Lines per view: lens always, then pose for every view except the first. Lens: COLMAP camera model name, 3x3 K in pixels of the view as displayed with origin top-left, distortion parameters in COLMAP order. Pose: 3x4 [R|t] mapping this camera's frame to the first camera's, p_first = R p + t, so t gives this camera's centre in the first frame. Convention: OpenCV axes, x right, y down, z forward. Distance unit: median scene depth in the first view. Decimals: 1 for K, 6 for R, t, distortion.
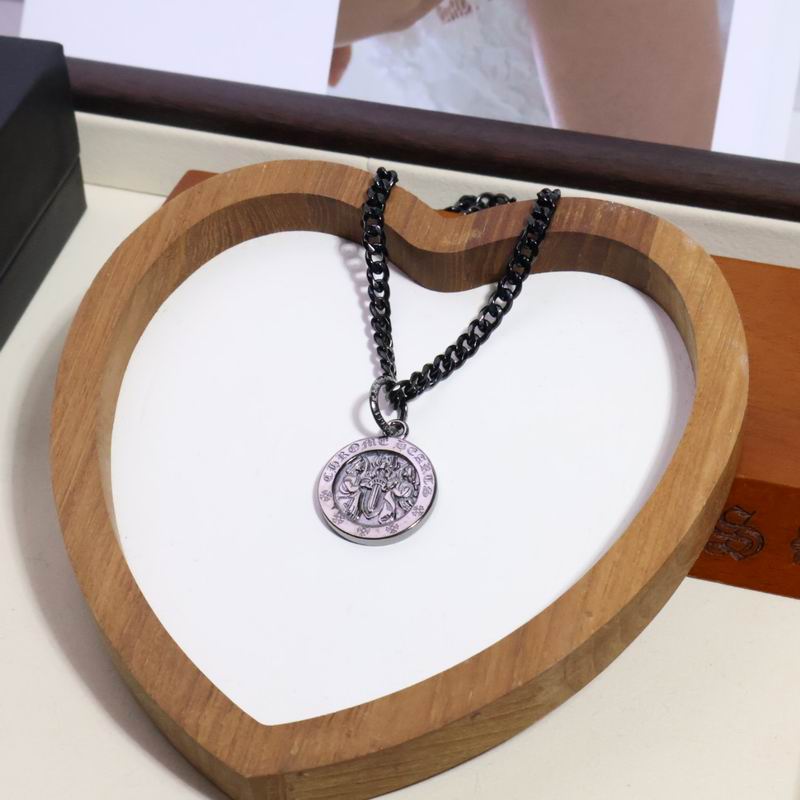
lens RADIAL K [[1623.1, 0, 417.7], [0, 1623.1, 400.4], [0, 0, 1]] dist [0.040824, -0.215337]
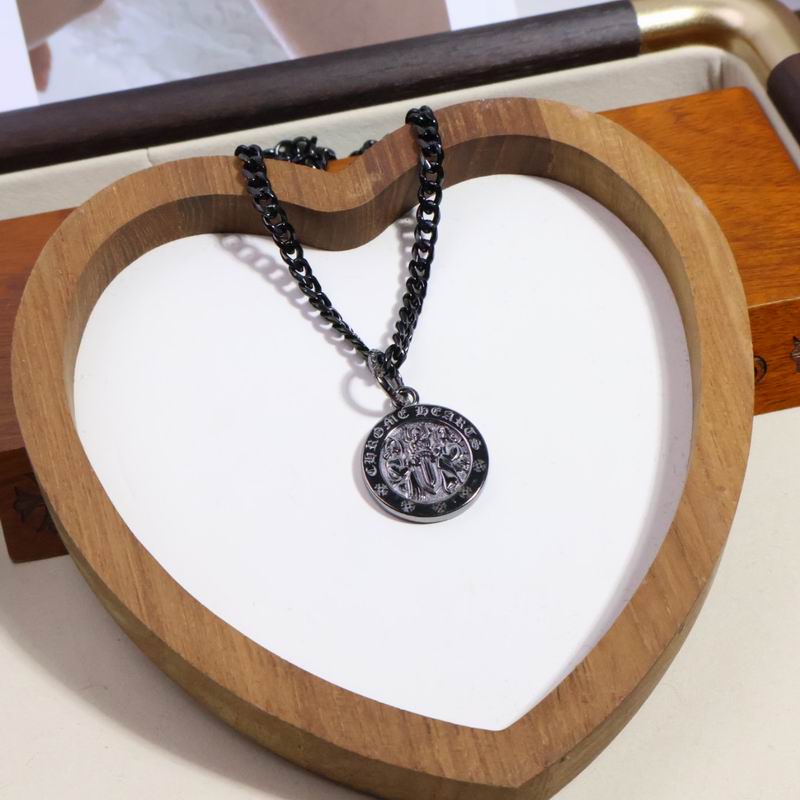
lens RADIAL K [[1623.1, 0, 417.7], [0, 1623.1, 400.4], [0, 0, 1]] dist [0.040824, -0.215337]
pose [[0.878194, -0.376873, 0.294520, -0.270565], [0.360199, 0.926226, 0.111181, -0.078604], [-0.314693, 0.008448, 0.949156, 0.095253]]
